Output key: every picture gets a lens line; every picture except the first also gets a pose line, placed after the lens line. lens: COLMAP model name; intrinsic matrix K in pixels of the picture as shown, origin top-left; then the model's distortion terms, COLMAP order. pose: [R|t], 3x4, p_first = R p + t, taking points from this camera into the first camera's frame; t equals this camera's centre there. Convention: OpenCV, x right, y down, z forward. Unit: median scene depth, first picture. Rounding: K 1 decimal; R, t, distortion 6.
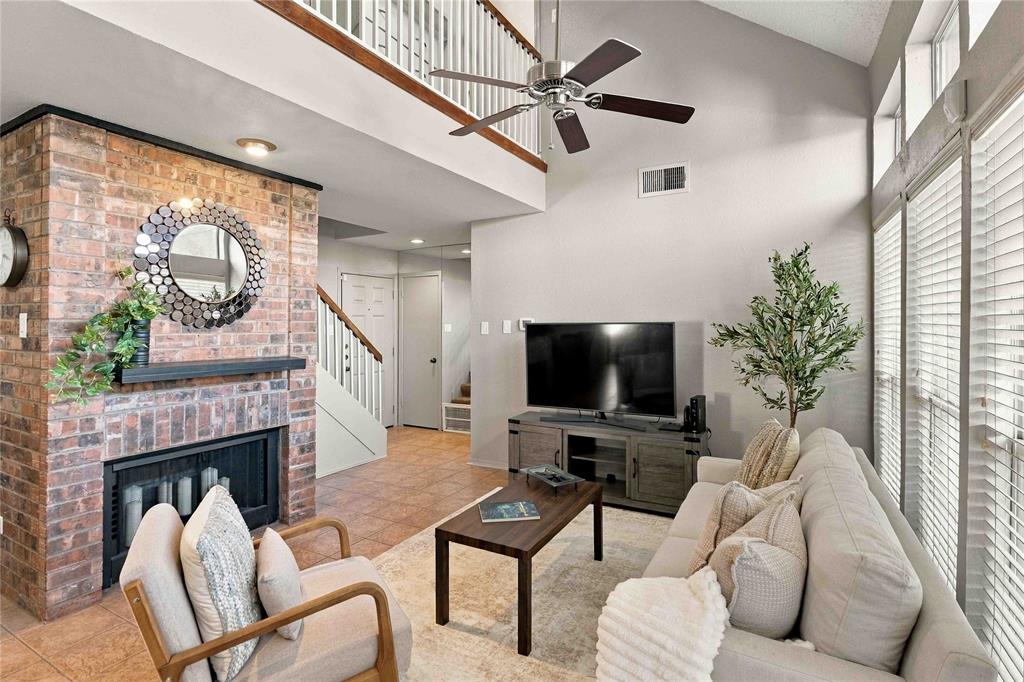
lens RADIAL K [[502.7, 0, 513.3], [0, 502.7, 318.5], [0, 0, 1]] dist [-0.002879, -0.000542]
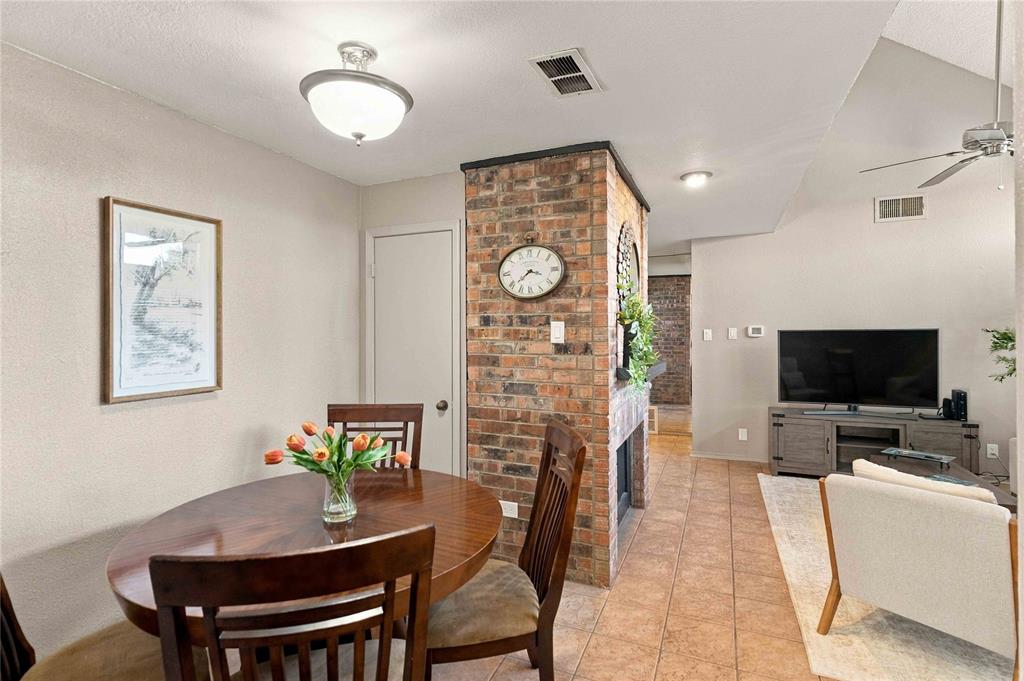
lens RADIAL K [[492.1, 0, 510.1], [0, 492.1, 325.7], [0, 0, 1]] dist [0.000260, -0.000479]
pose [[0.995582, -0.001670, 0.093883, -0.890384], [0.001823, 0.999997, -0.001539, 0.000368], [-0.093881, 0.001704, 0.995582, -0.075789]]
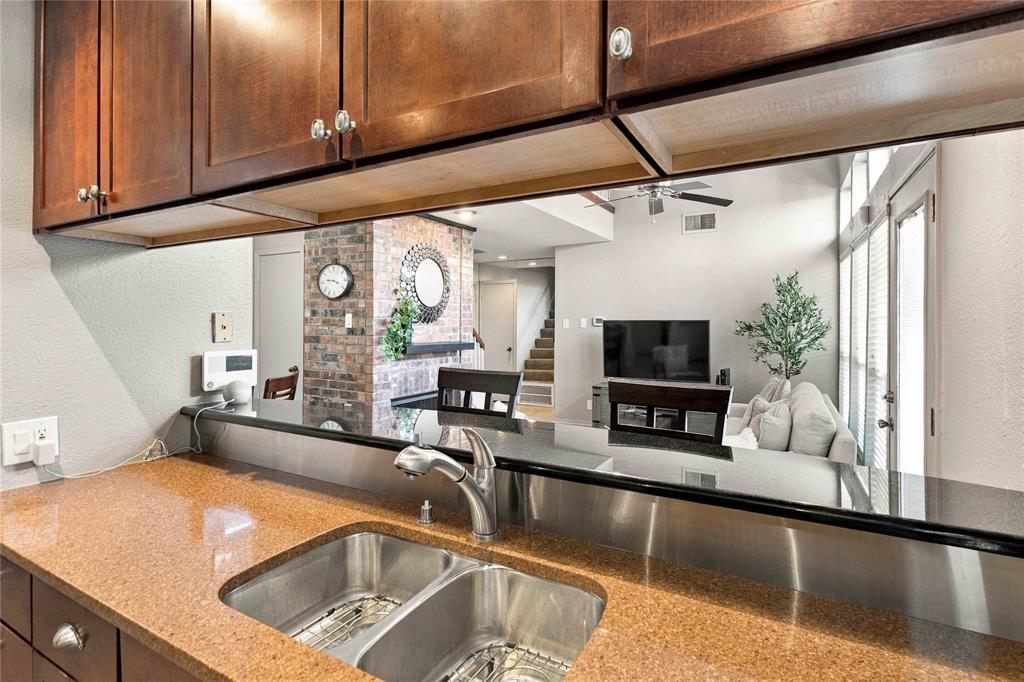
lens RADIAL K [[502.7, 0, 513.3], [0, 502.7, 318.5], [0, 0, 1]] dist [-0.002879, -0.000542]
pose [[0.999989, 0.002805, 0.003720, -0.306641], [-0.002826, 0.999980, 0.005649, -0.004172], [-0.003705, -0.005660, 0.999977, -0.565644]]
